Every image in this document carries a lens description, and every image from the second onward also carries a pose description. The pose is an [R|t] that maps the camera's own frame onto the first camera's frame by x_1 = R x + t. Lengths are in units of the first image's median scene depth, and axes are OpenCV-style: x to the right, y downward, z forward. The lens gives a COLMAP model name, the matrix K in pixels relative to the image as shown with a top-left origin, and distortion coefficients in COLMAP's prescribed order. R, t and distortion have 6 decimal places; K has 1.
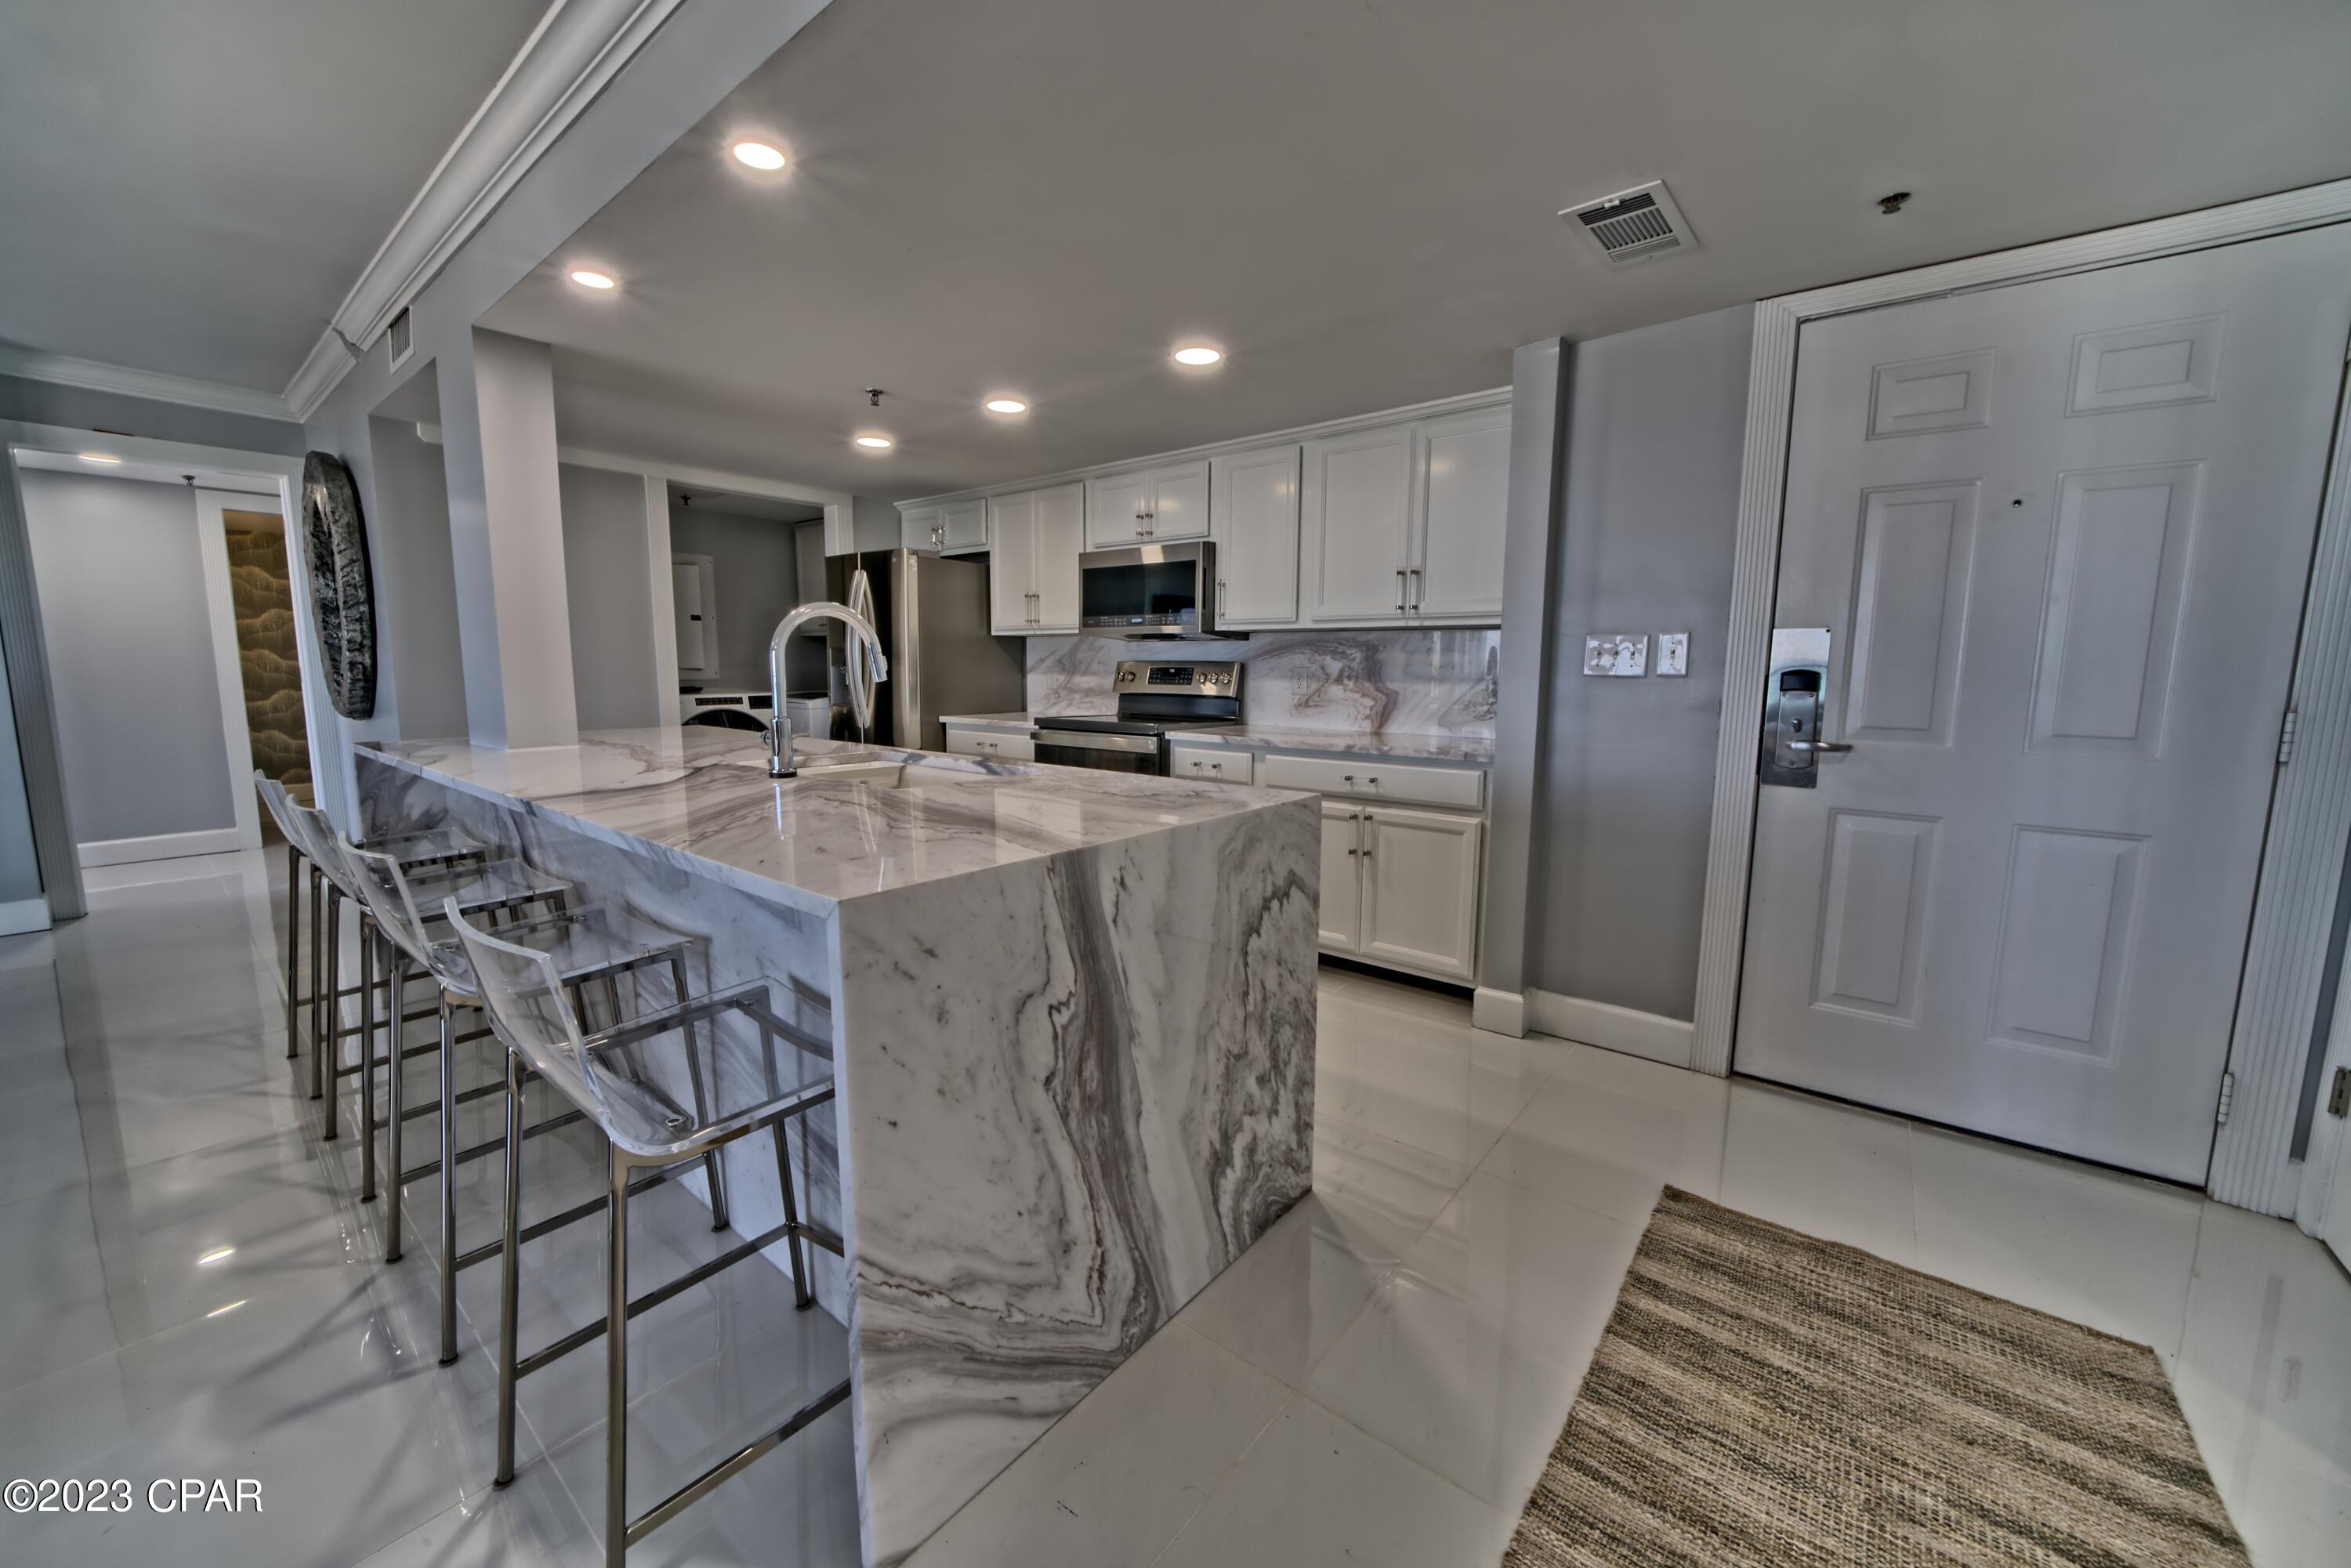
lens RADIAL K [[876.4, 0, 1174.6], [0, 876.4, 781.5], [0, 0, 1]] dist [-0.013533, 0.001207]
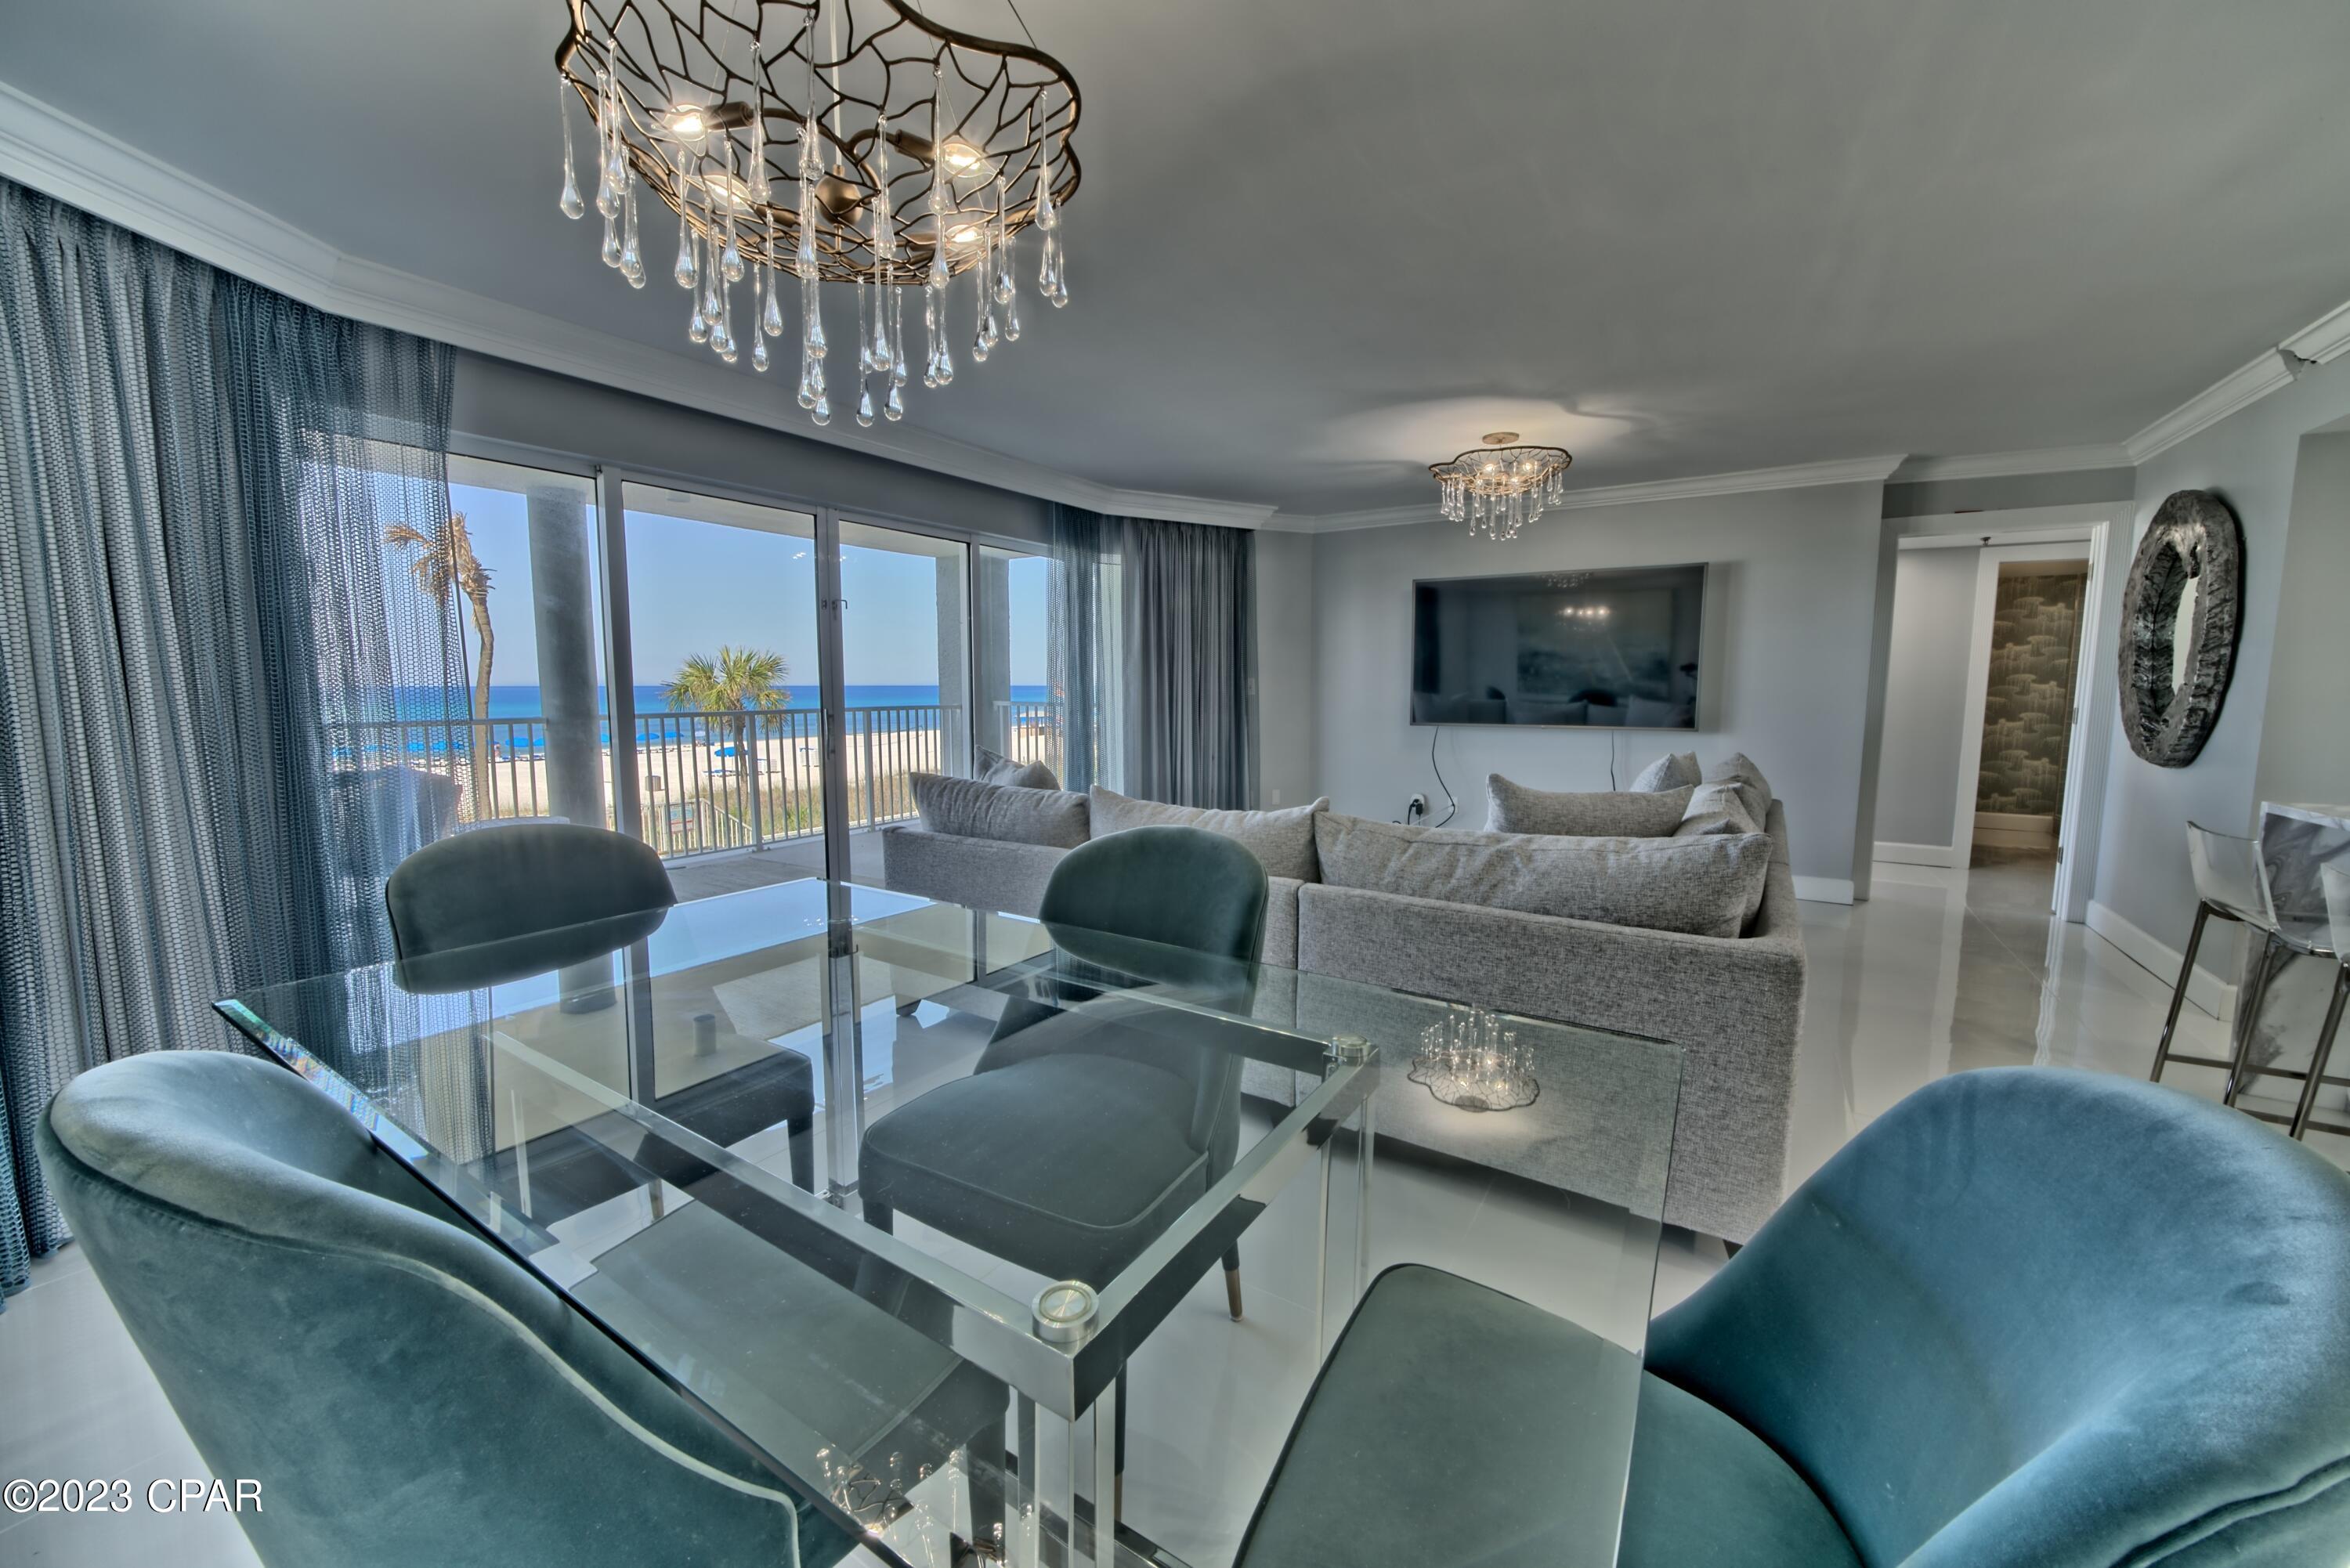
lens RADIAL K [[876.0, 0, 1178.6], [0, 876.0, 775.8], [0, 0, 1]] dist [-0.013533, 0.001207]
pose [[0.111277, 0.097213, -0.989023, -0.155215], [-0.134741, 0.987490, 0.081902, 0.008113], [0.984613, 0.124148, 0.122984, -0.223684]]
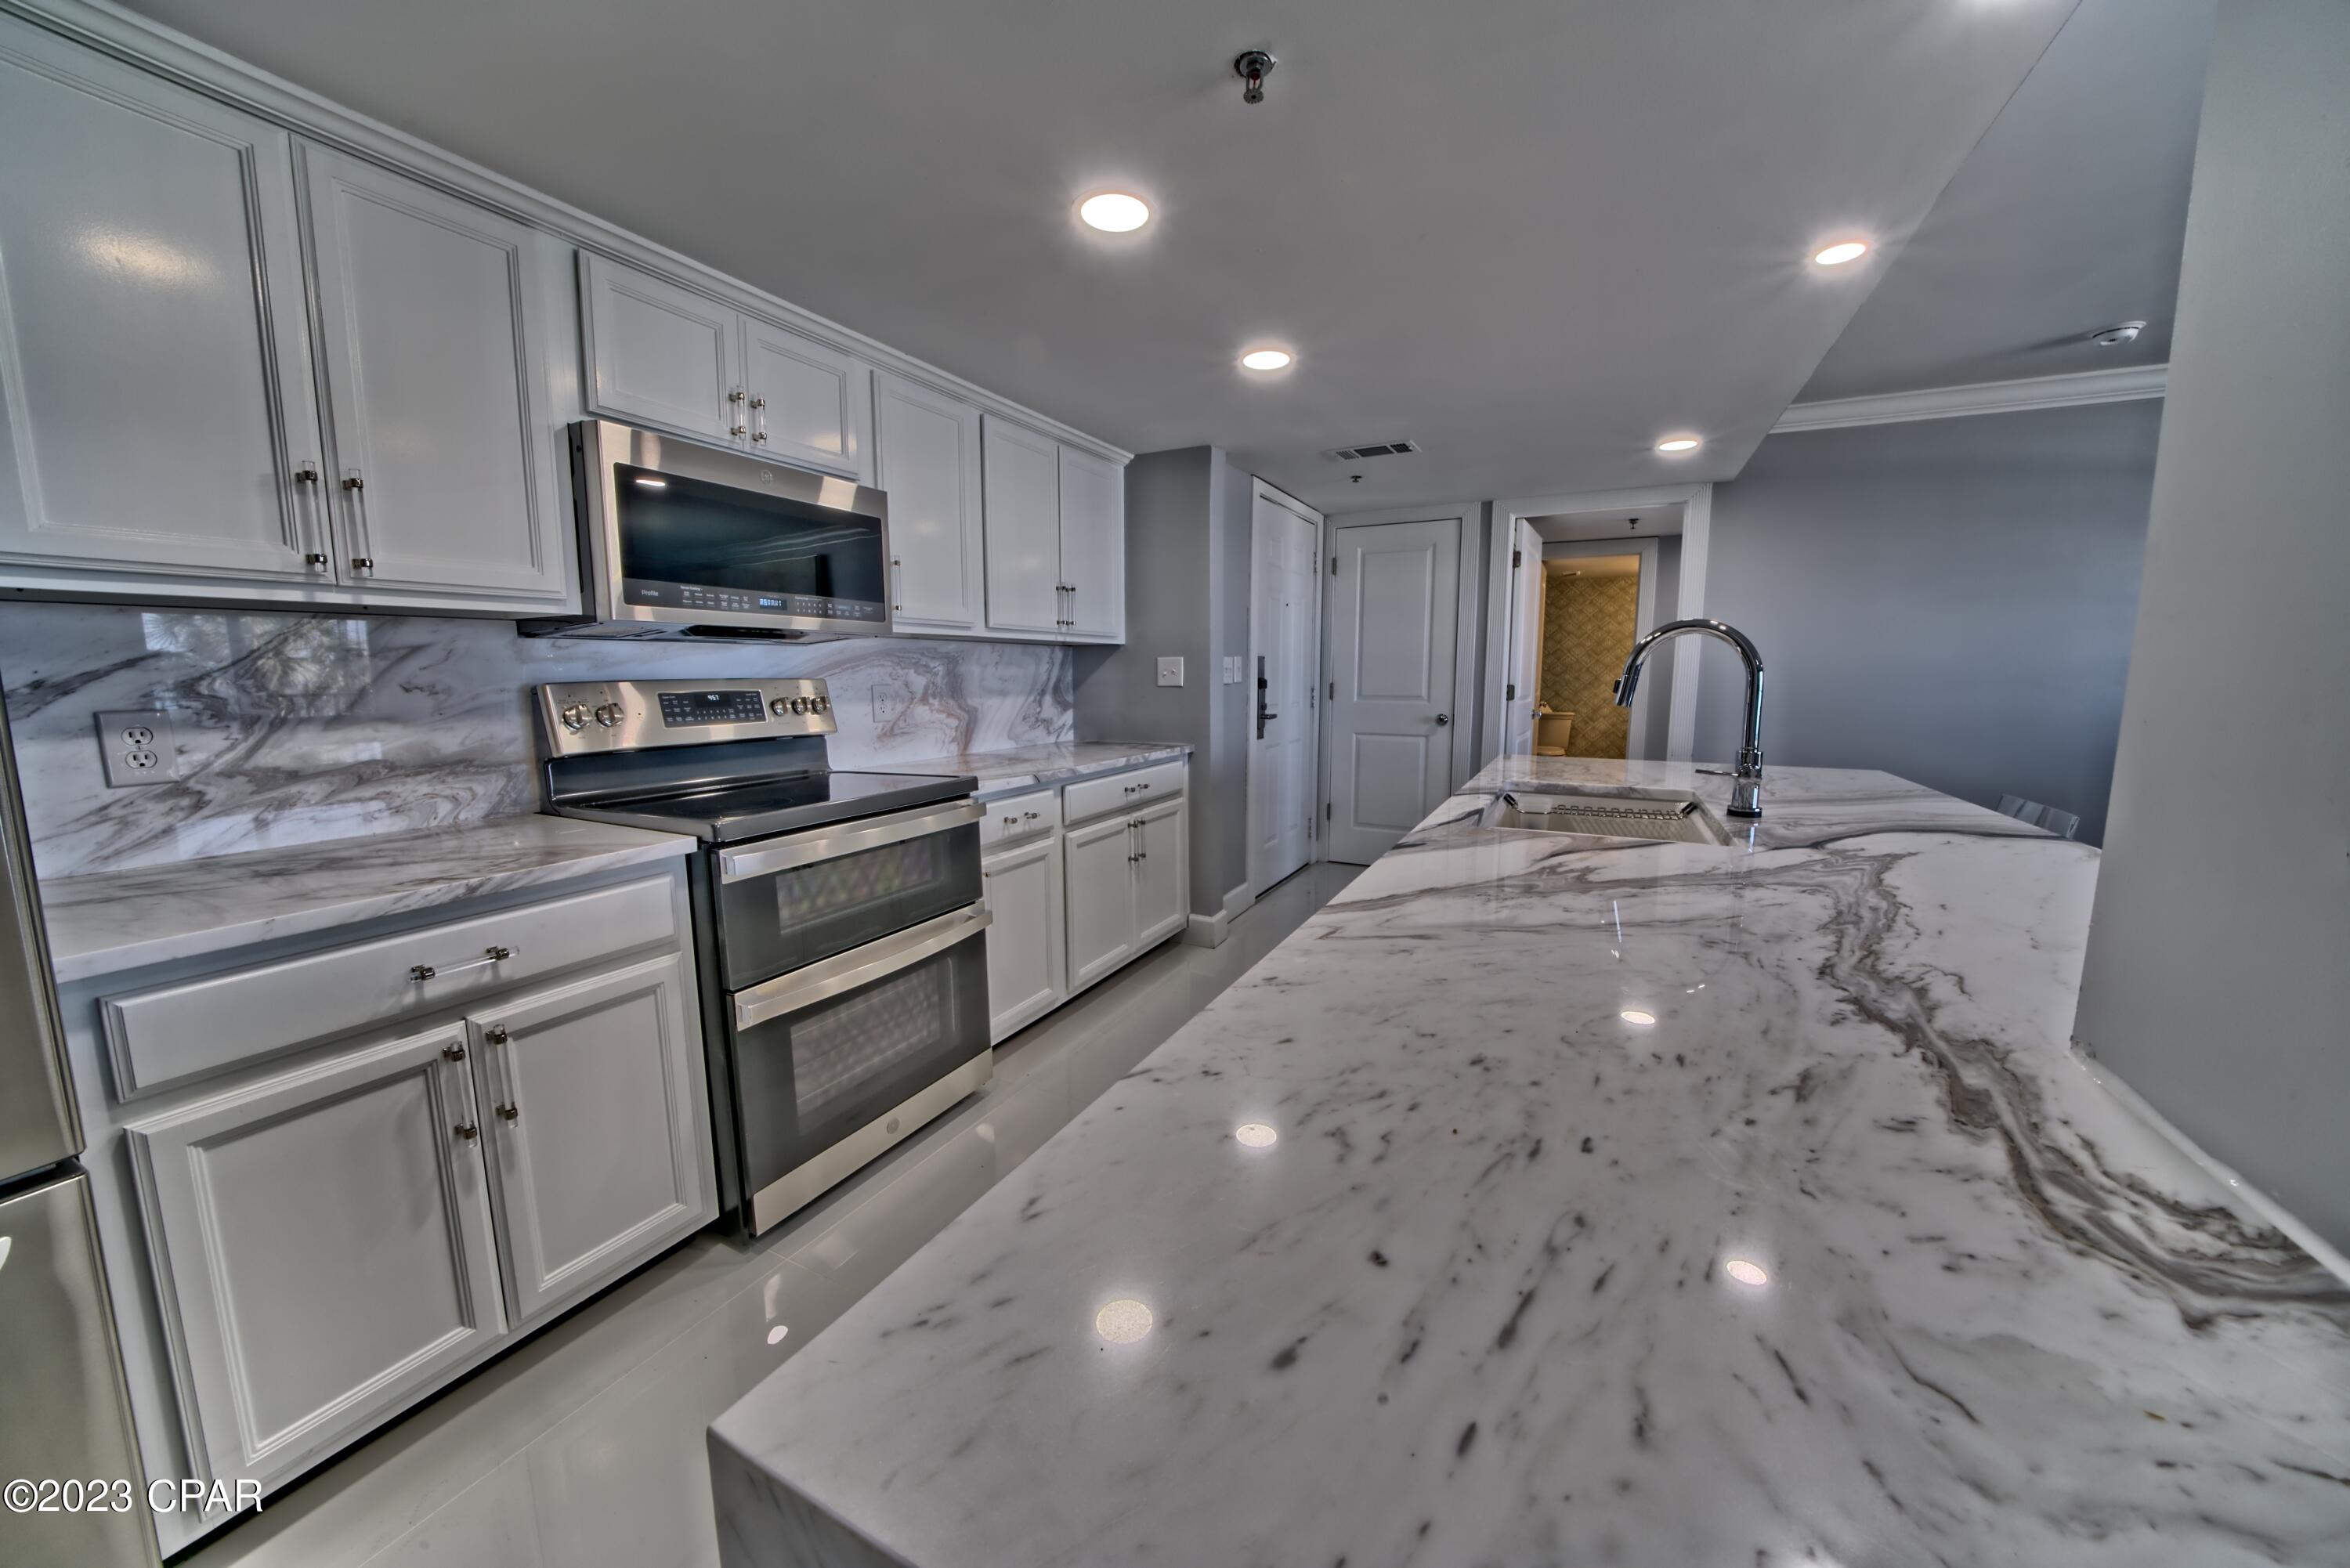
lens RADIAL K [[812.0, 0, 1177.9], [0, 812.0, 777.1], [0, 0, 1]] dist [-0.023122, 0.000943]
pose [[-0.200329, -0.134744, 0.970419, -0.724527], [0.129942, 0.978093, 0.162634, -0.163790], [-0.971073, 0.158678, -0.178432, 1.098444]]
